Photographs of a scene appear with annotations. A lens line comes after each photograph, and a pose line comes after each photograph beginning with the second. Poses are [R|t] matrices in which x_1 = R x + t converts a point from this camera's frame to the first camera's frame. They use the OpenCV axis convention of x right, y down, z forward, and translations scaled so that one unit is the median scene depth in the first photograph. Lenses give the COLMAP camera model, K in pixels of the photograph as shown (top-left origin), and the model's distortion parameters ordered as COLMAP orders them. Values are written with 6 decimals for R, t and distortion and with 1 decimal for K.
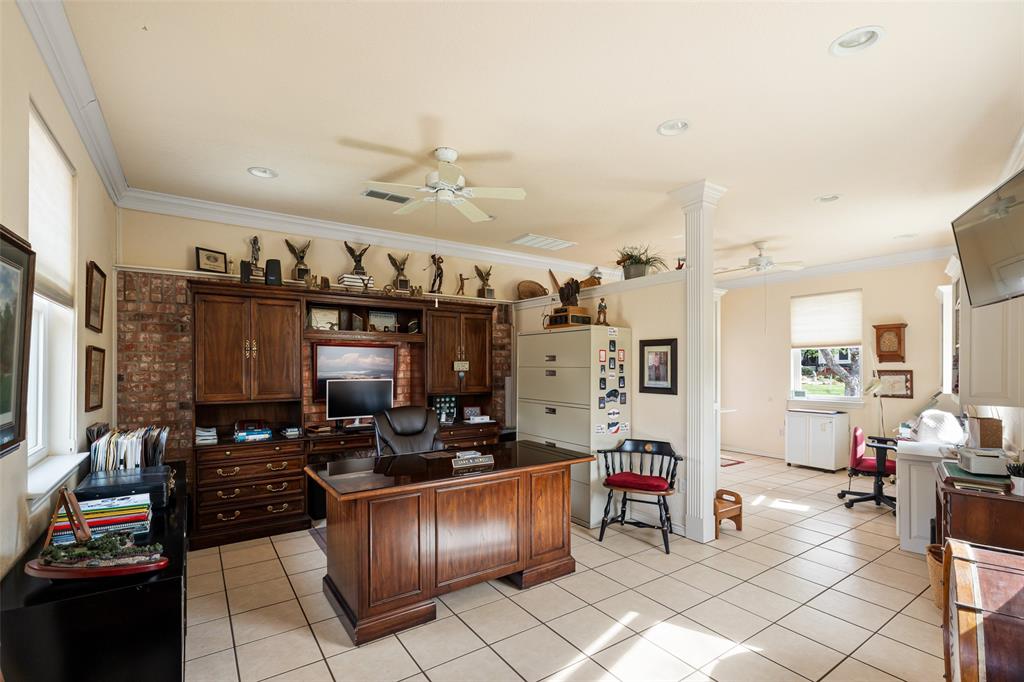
lens RADIAL K [[462.6, 0, 513.3], [0, 462.6, 360.8], [0, 0, 1]] dist [-0.002511, 0.000185]
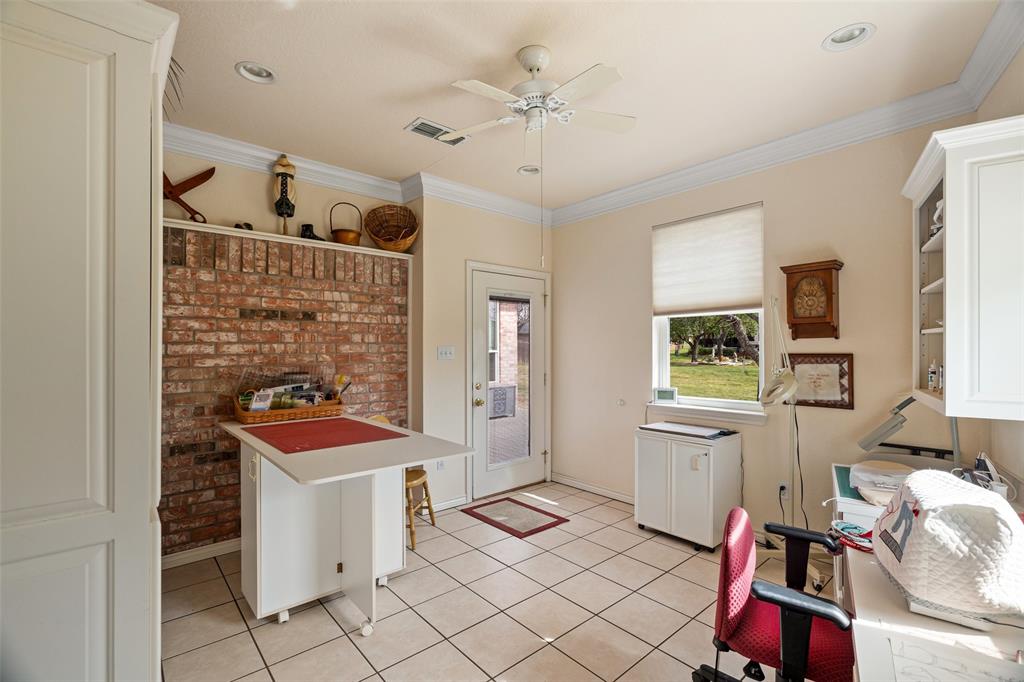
lens RADIAL K [[462.6, 0, 510.9], [0, 462.6, 344.9], [0, 0, 1]] dist [-0.002511, 0.000185]
pose [[0.992929, -0.003200, 0.118667, 0.418524], [0.002654, 0.999985, 0.004755, 0.007226], [-0.118680, -0.004406, 0.992923, 0.524655]]
